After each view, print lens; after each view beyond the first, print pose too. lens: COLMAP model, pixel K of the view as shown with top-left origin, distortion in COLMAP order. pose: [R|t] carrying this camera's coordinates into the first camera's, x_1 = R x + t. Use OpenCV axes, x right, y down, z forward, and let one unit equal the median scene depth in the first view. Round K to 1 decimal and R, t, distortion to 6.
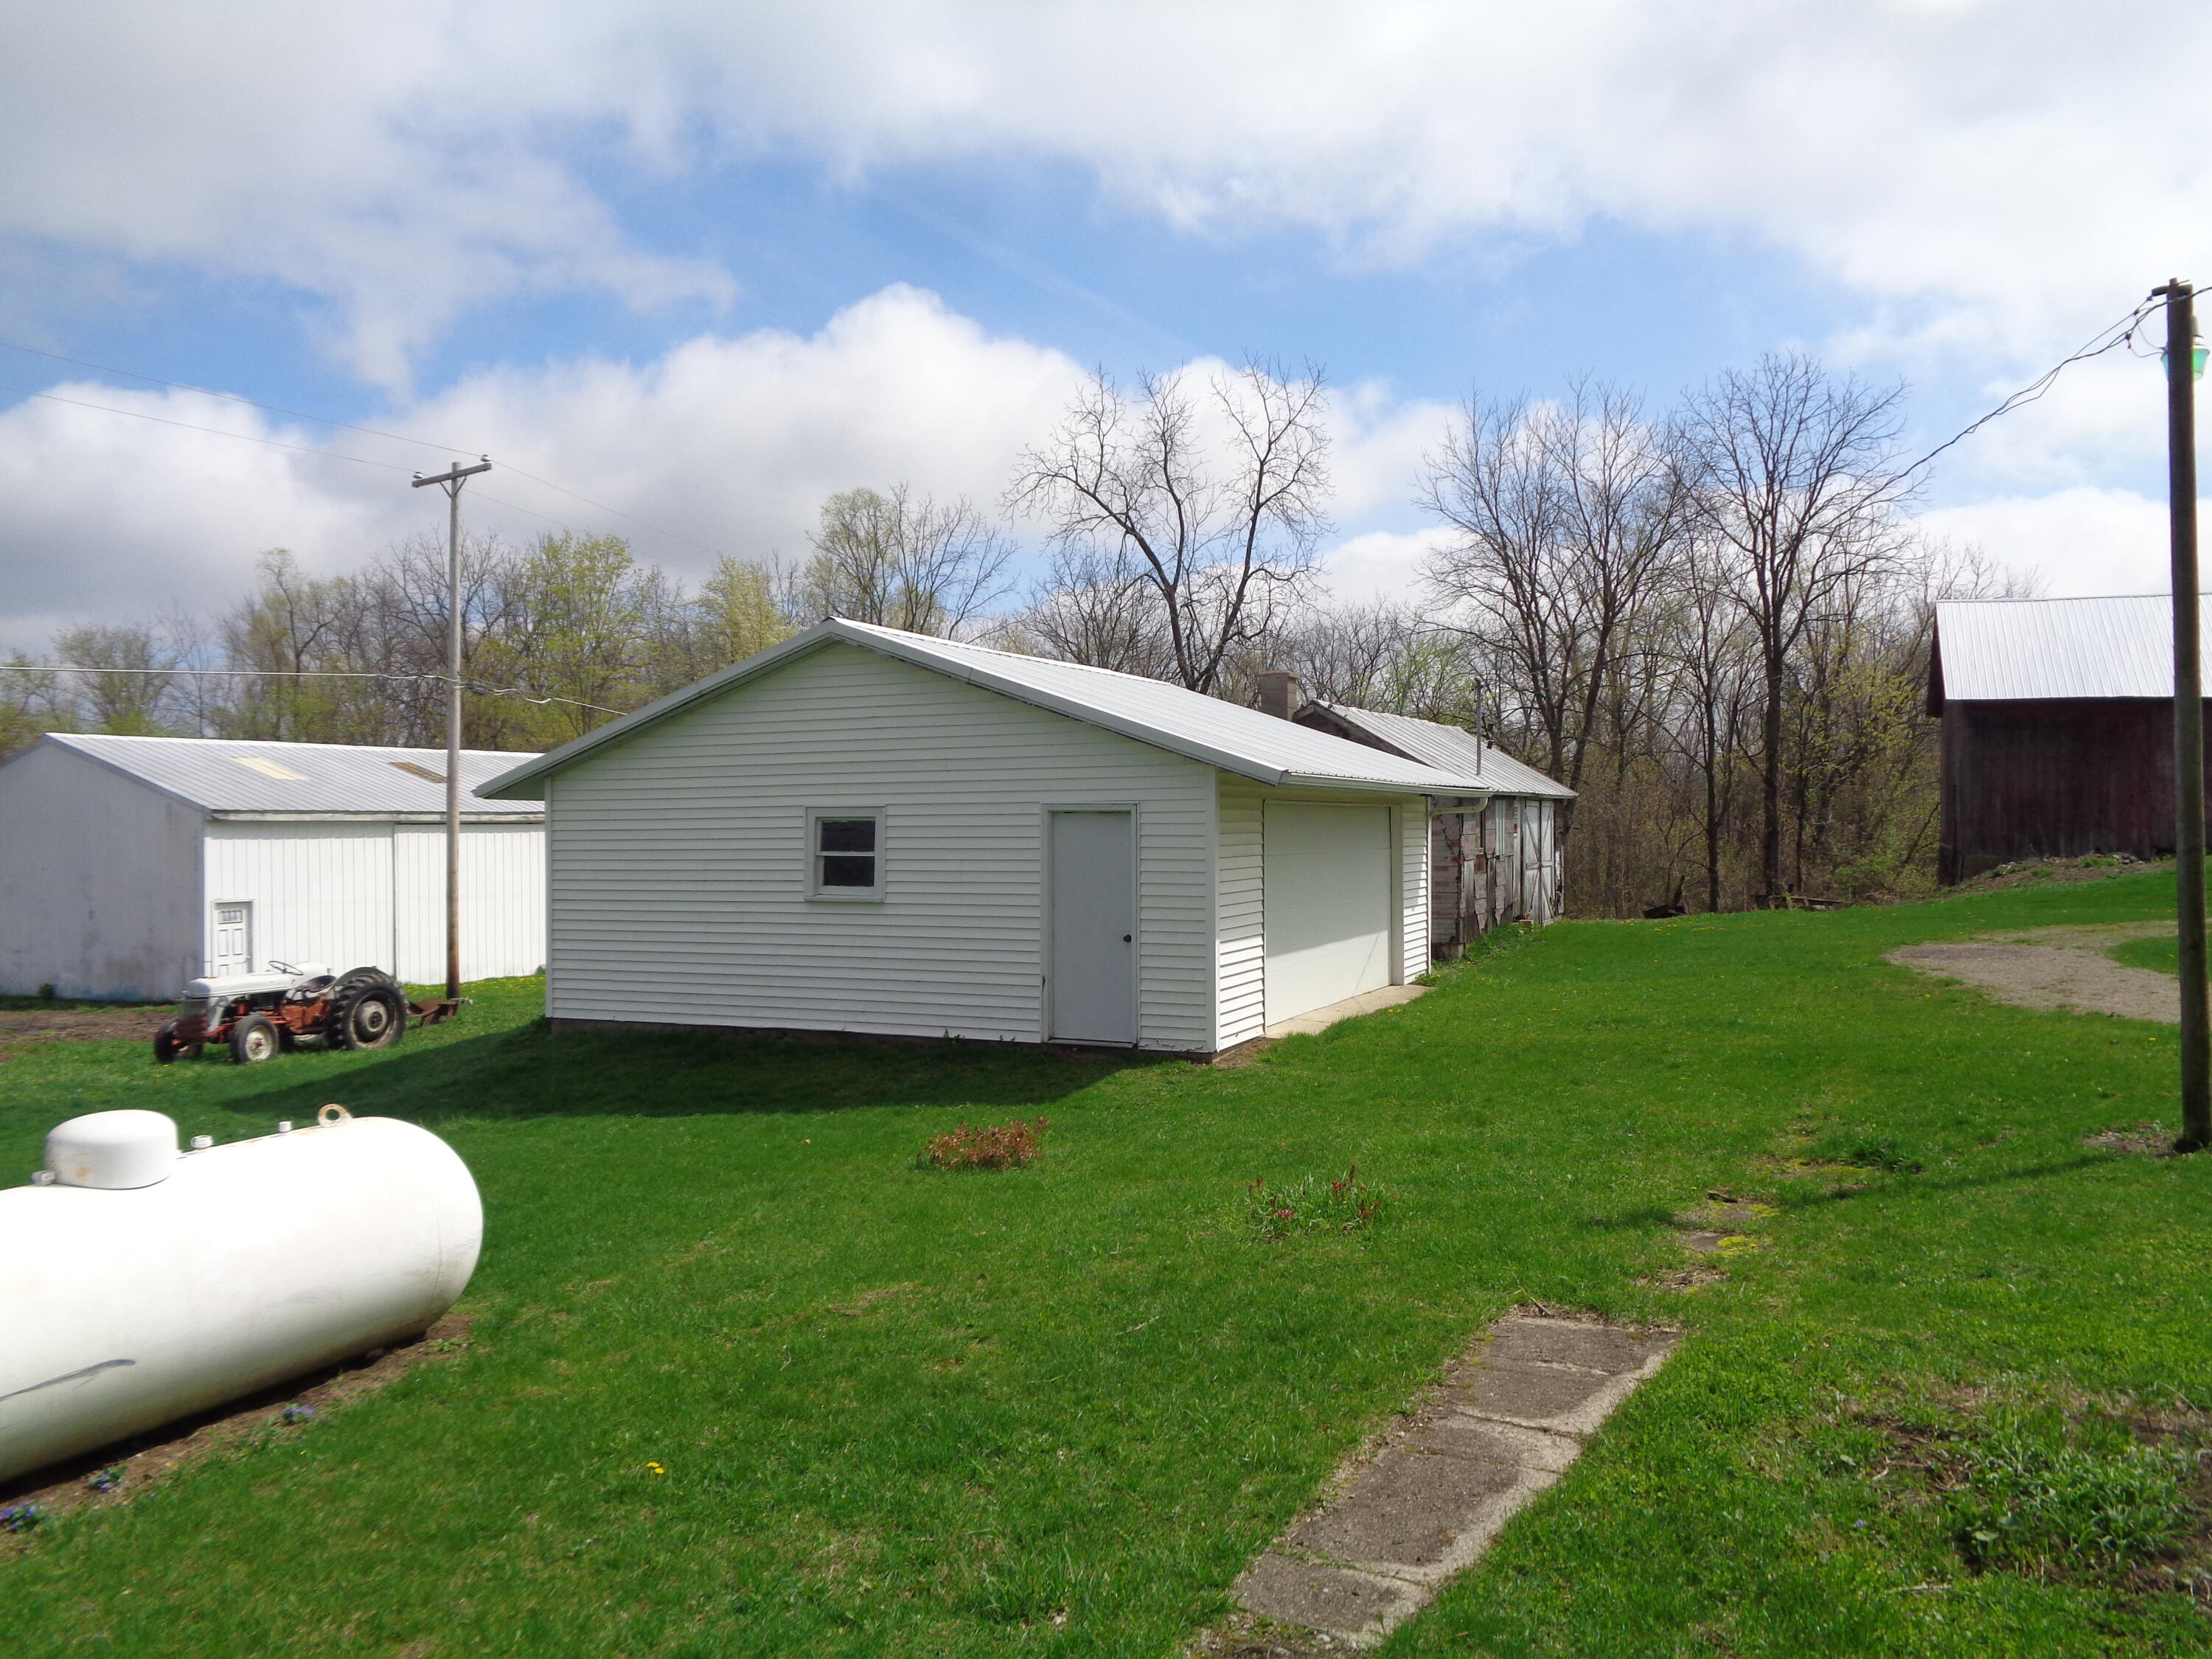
lens RADIAL K [[1646.3, 0, 1104.1], [0, 1646.3, 832.2], [0, 0, 1]] dist [-0.009099, 0.027564]
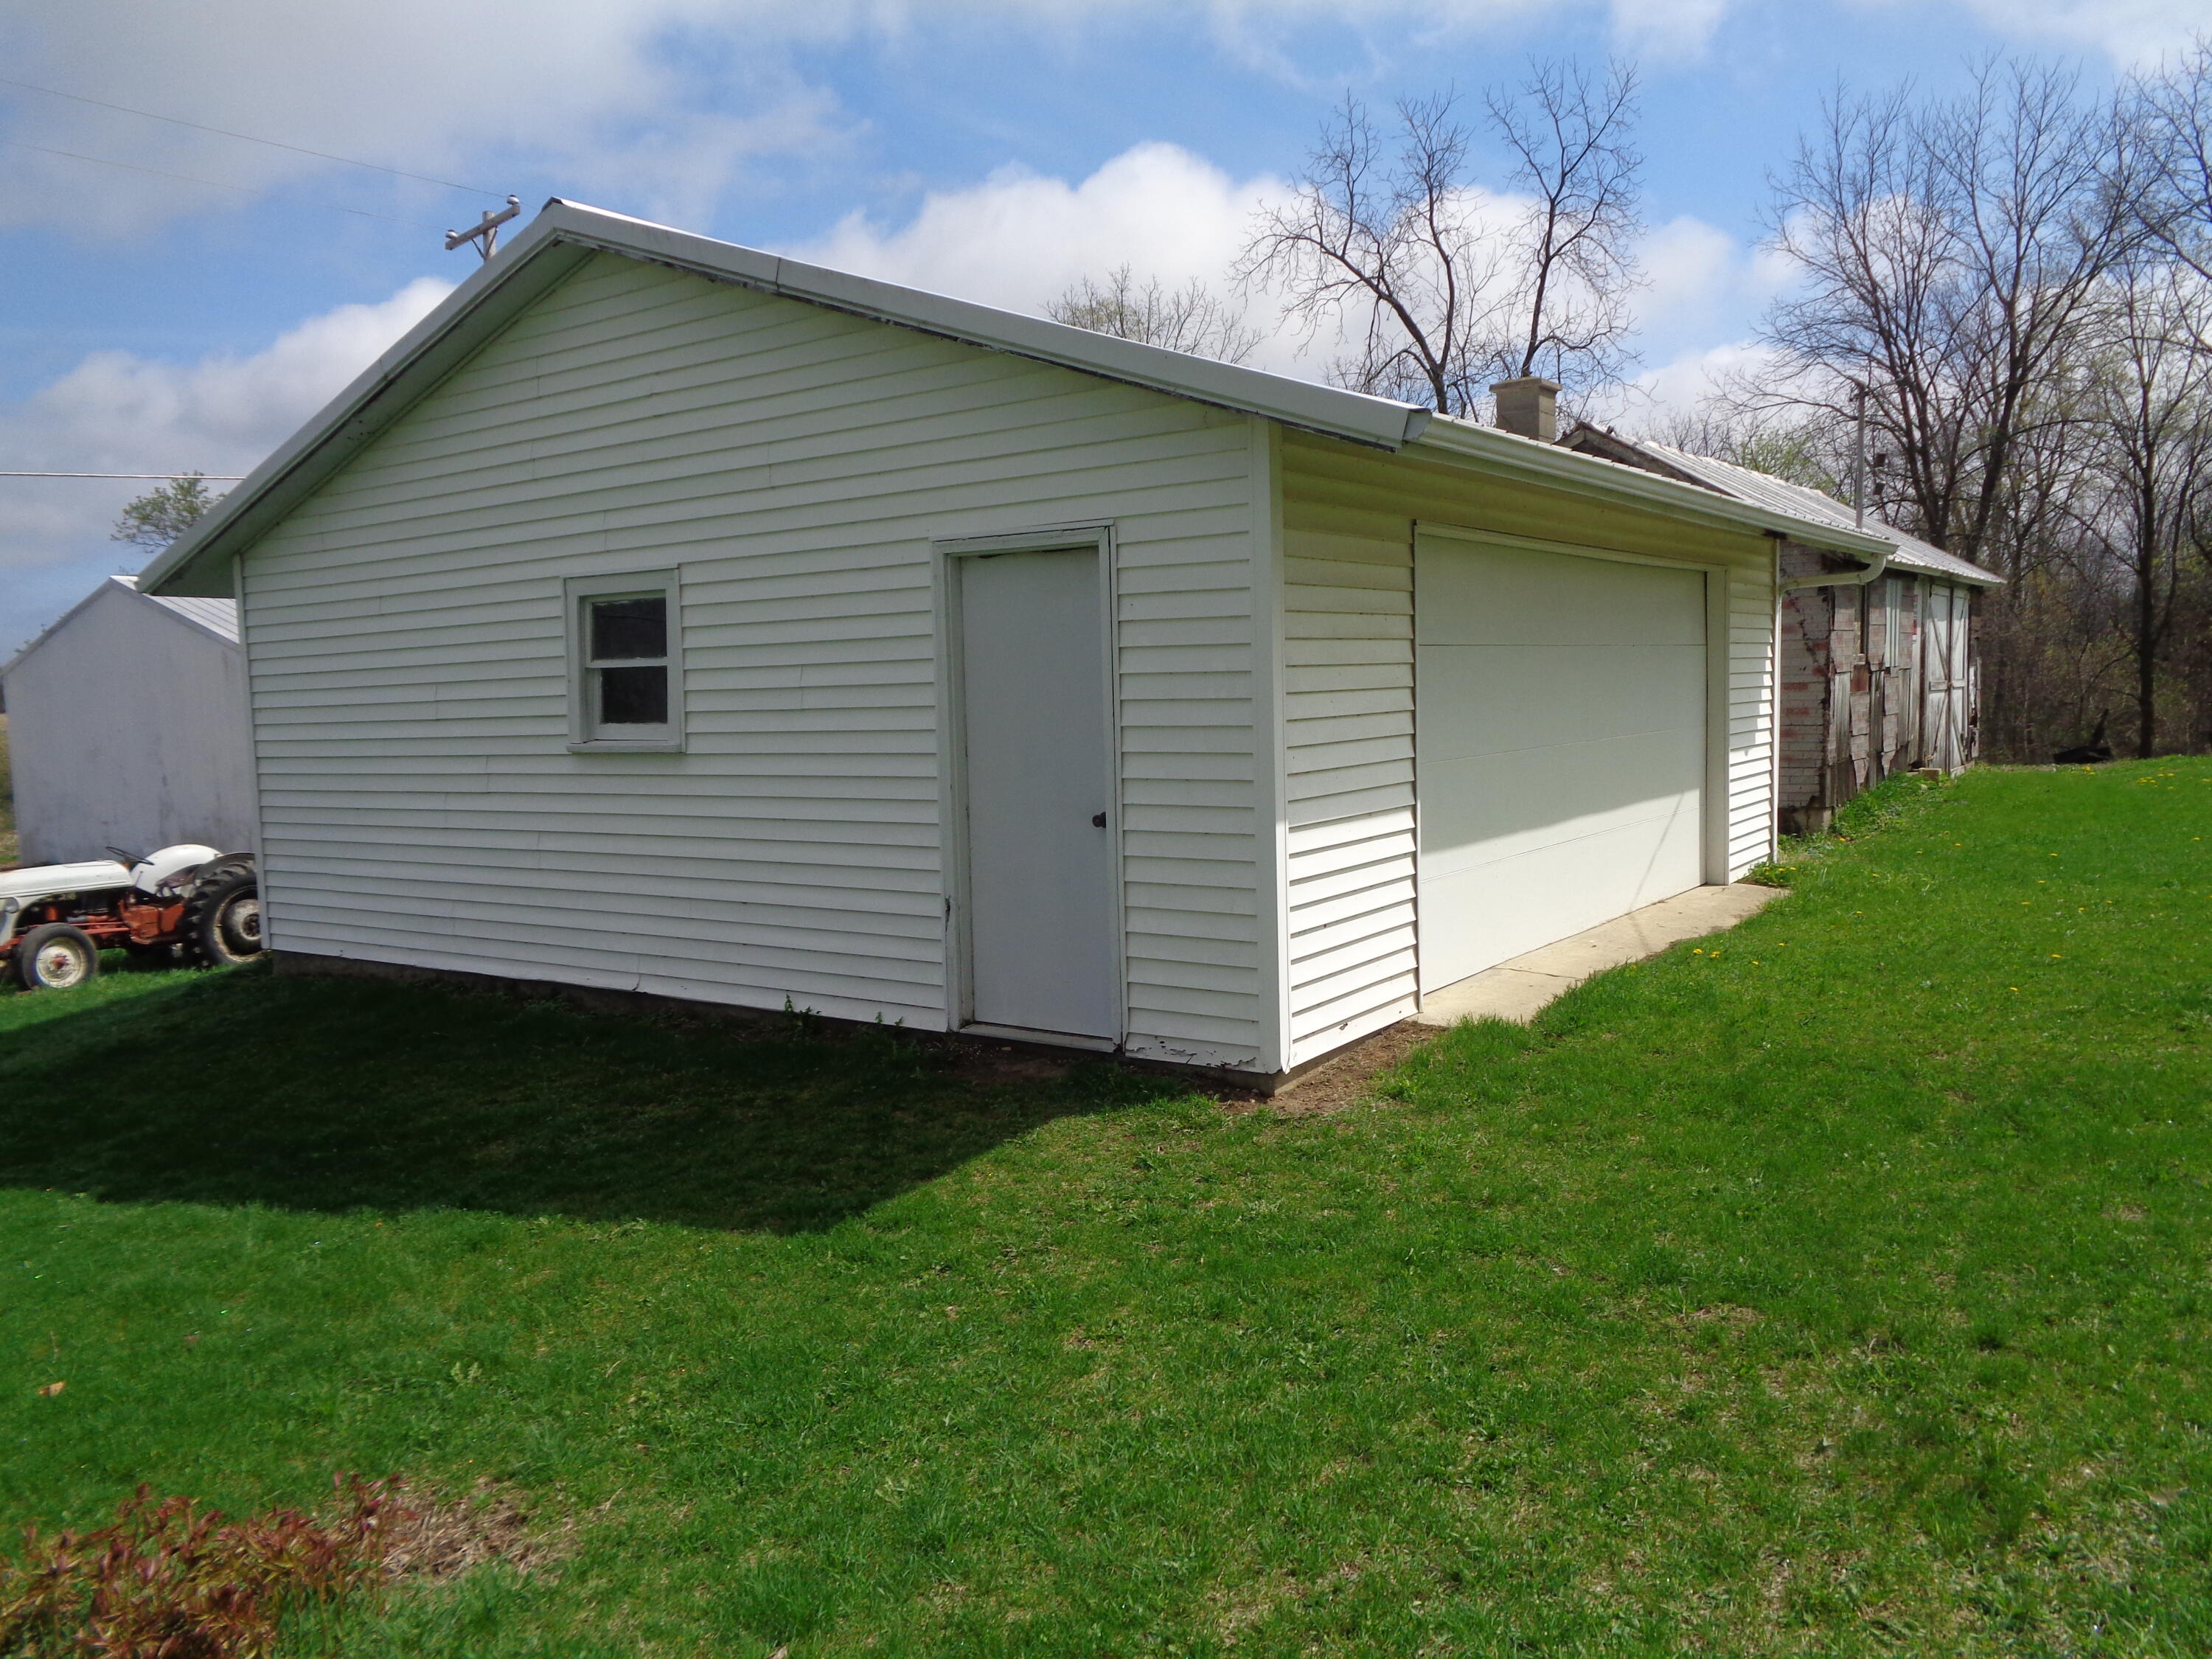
lens RADIAL K [[1646.3, 0, 1108.1], [0, 1646.3, 830.5], [0, 0, 1]] dist [-0.009099, 0.027564]
pose [[0.983007, -0.006146, -0.183465, 0.072339], [0.022108, 0.996129, 0.085083, 0.019706], [0.182232, -0.087693, 0.979337, 0.386162]]
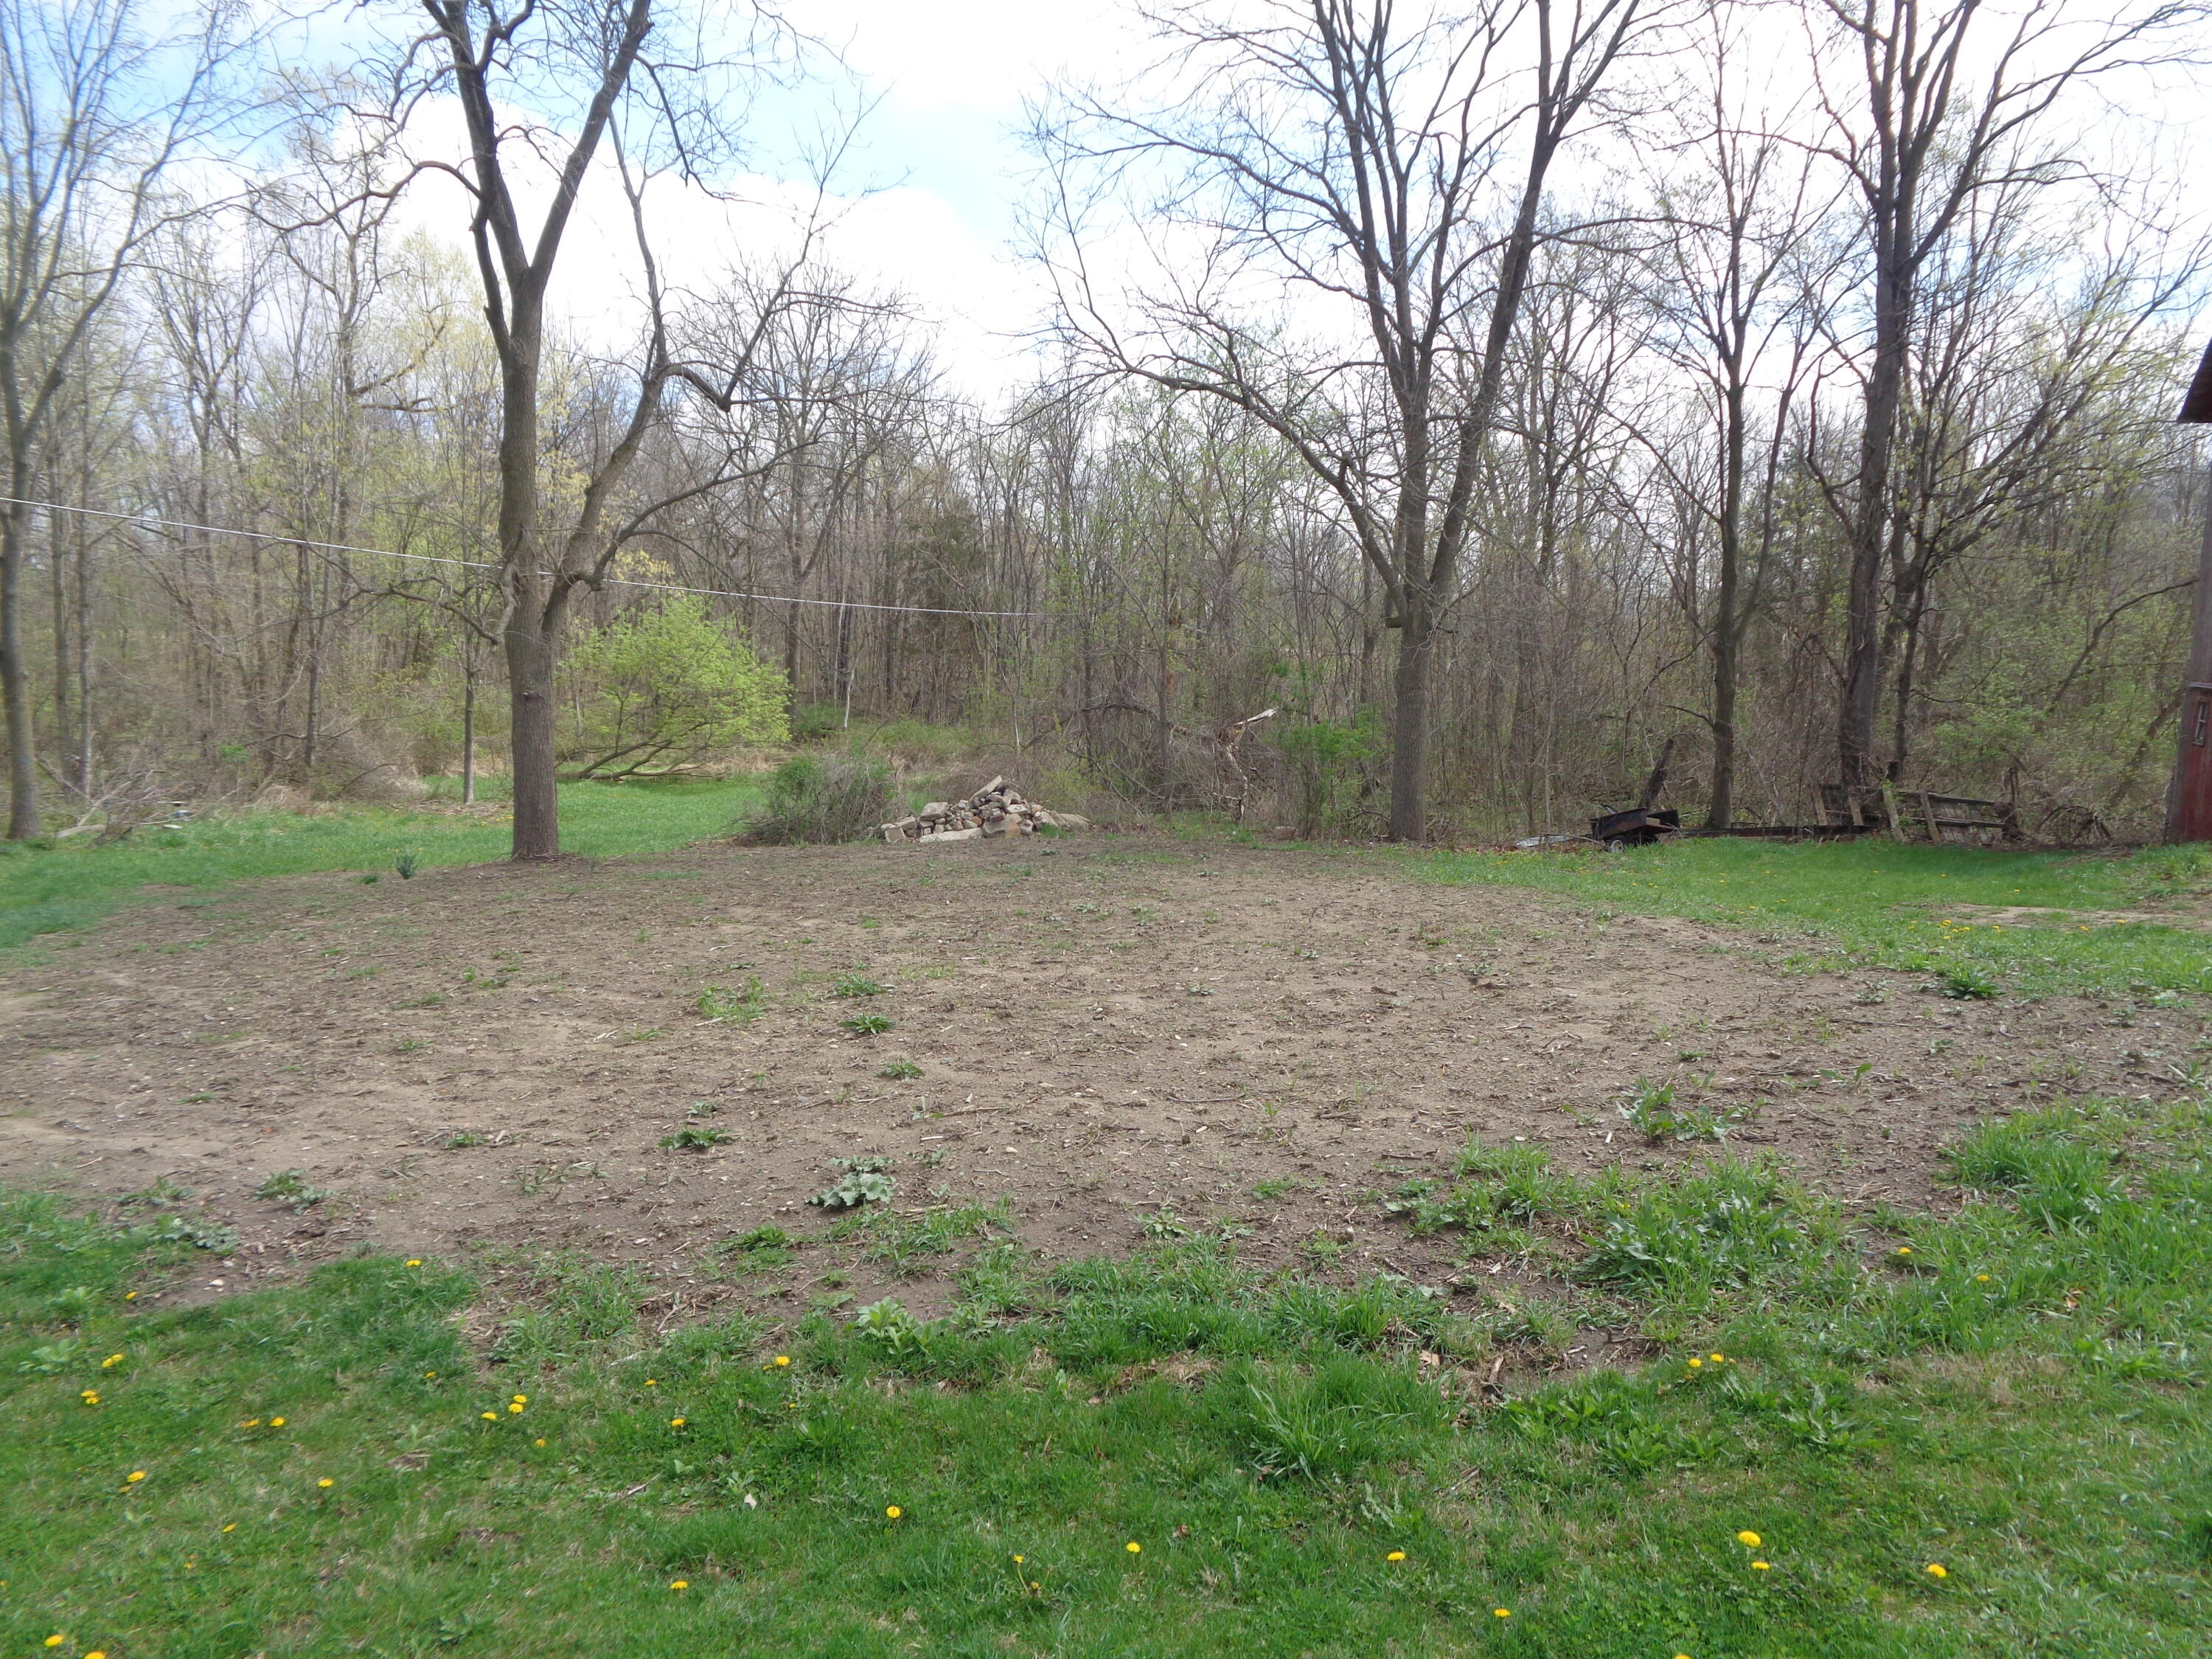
lens RADIAL K [[1646.3, 0, 1107.6], [0, 1646.3, 824.2], [0, 0, 1]] dist [-0.009099, 0.027564]
pose [[0.998928, 0.005172, 0.045998, 0.458236], [-0.010123, 0.994092, 0.108064, 0.003963], [-0.045167, -0.108414, 0.993079, 1.482430]]
